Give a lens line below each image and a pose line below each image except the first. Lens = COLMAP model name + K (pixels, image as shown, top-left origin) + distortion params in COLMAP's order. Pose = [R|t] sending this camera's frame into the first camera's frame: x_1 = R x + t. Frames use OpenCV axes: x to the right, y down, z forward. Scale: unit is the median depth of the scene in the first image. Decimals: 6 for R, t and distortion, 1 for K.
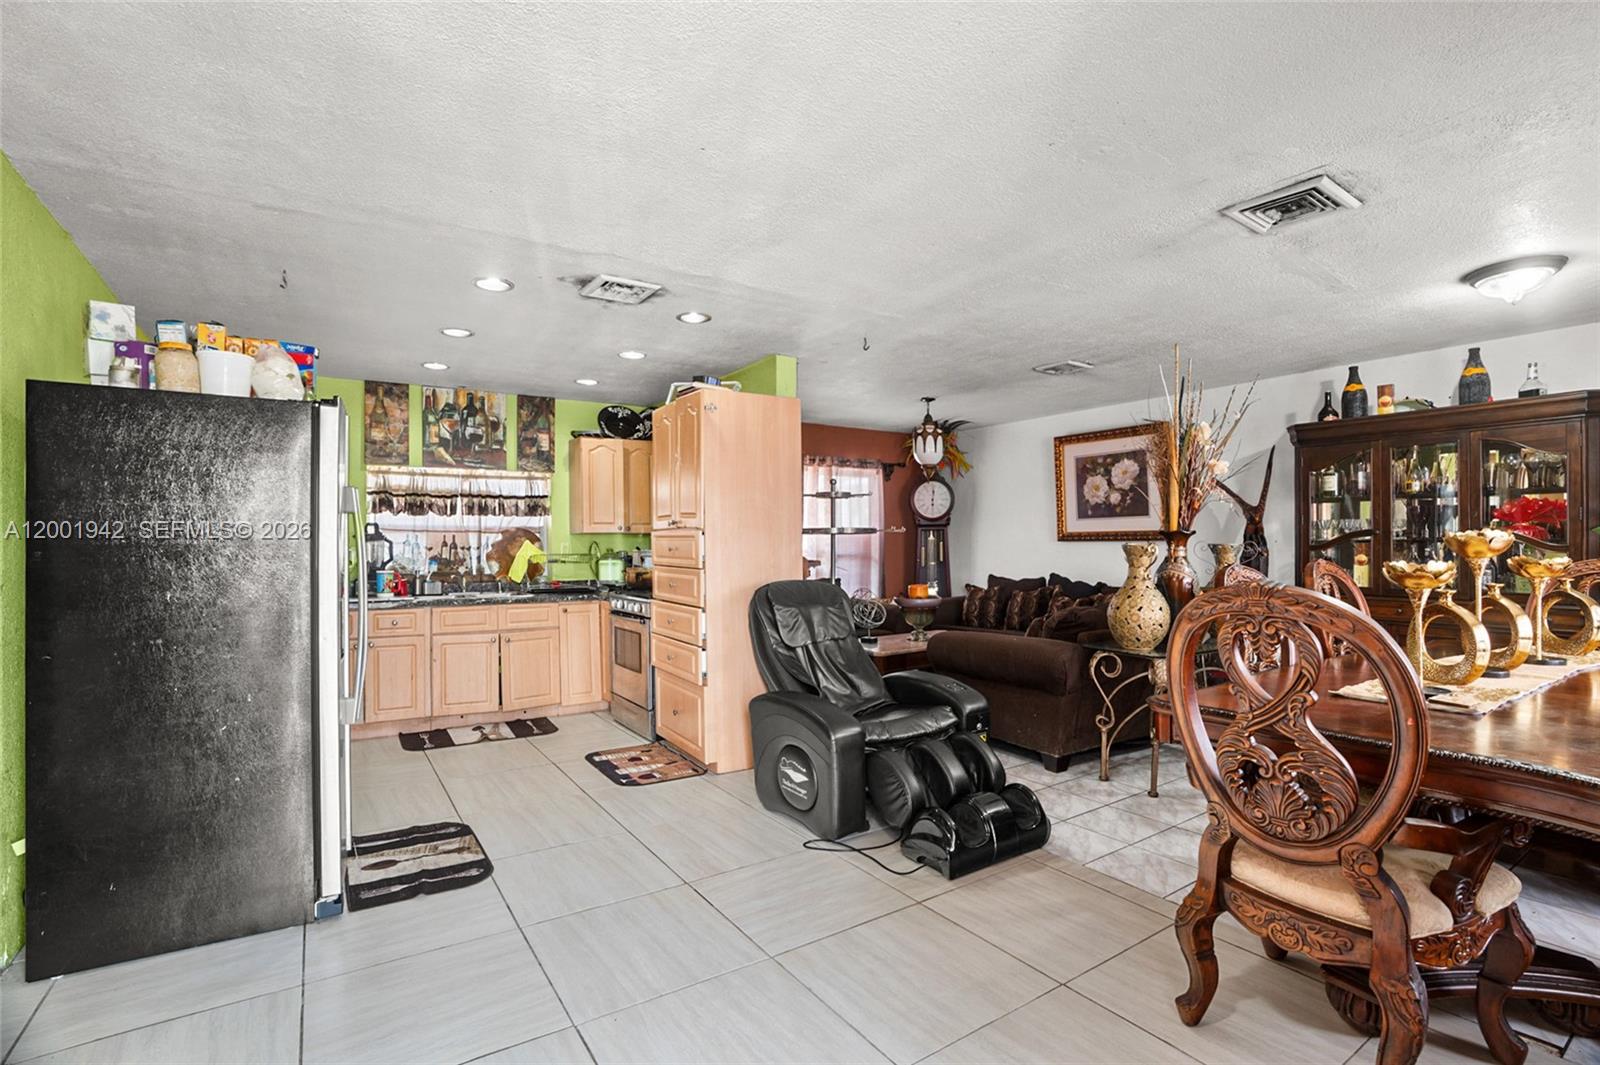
lens RADIAL K [[738.6, 0, 824.5], [0, 738.6, 555.5], [0, 0, 1]] dist [-0.050325, 0.013165]
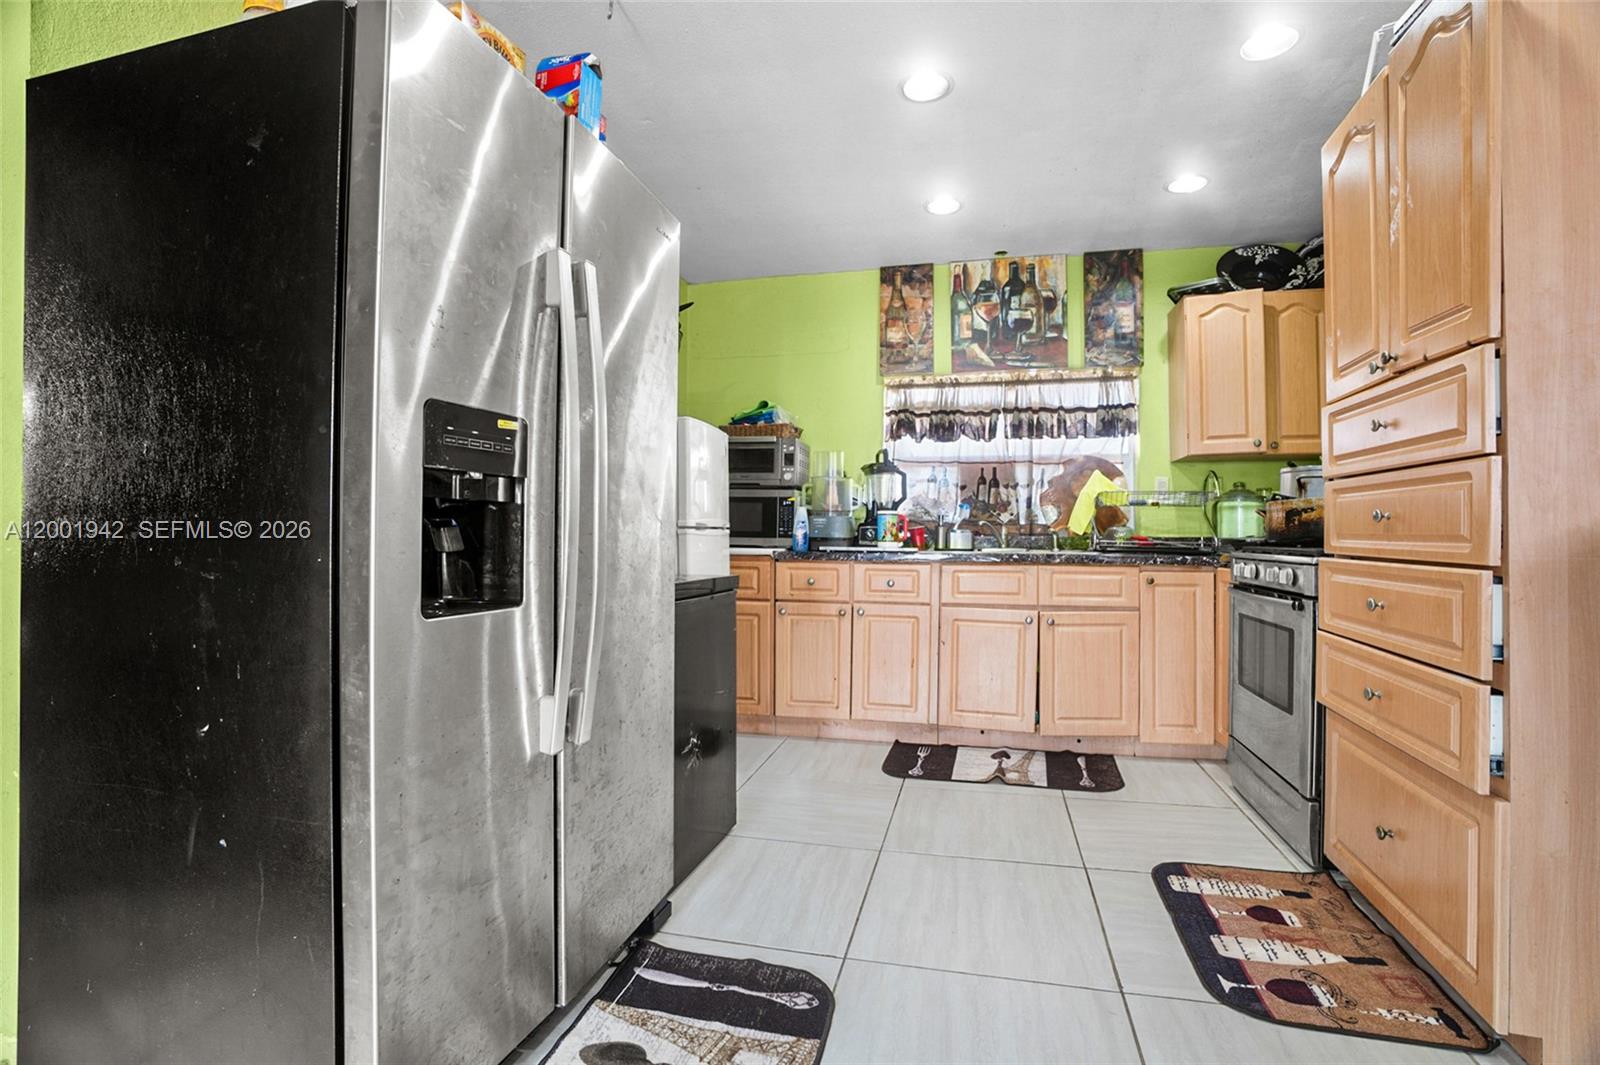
lens RADIAL K [[738.6, 0, 809.5], [0, 738.6, 538.5], [0, 0, 1]] dist [-0.050325, 0.013165]
pose [[0.659415, 0.002909, -0.751774, -0.095772], [-0.011651, 0.999912, -0.006350, 0.049338], [0.751689, 0.012946, 0.659390, 0.418410]]
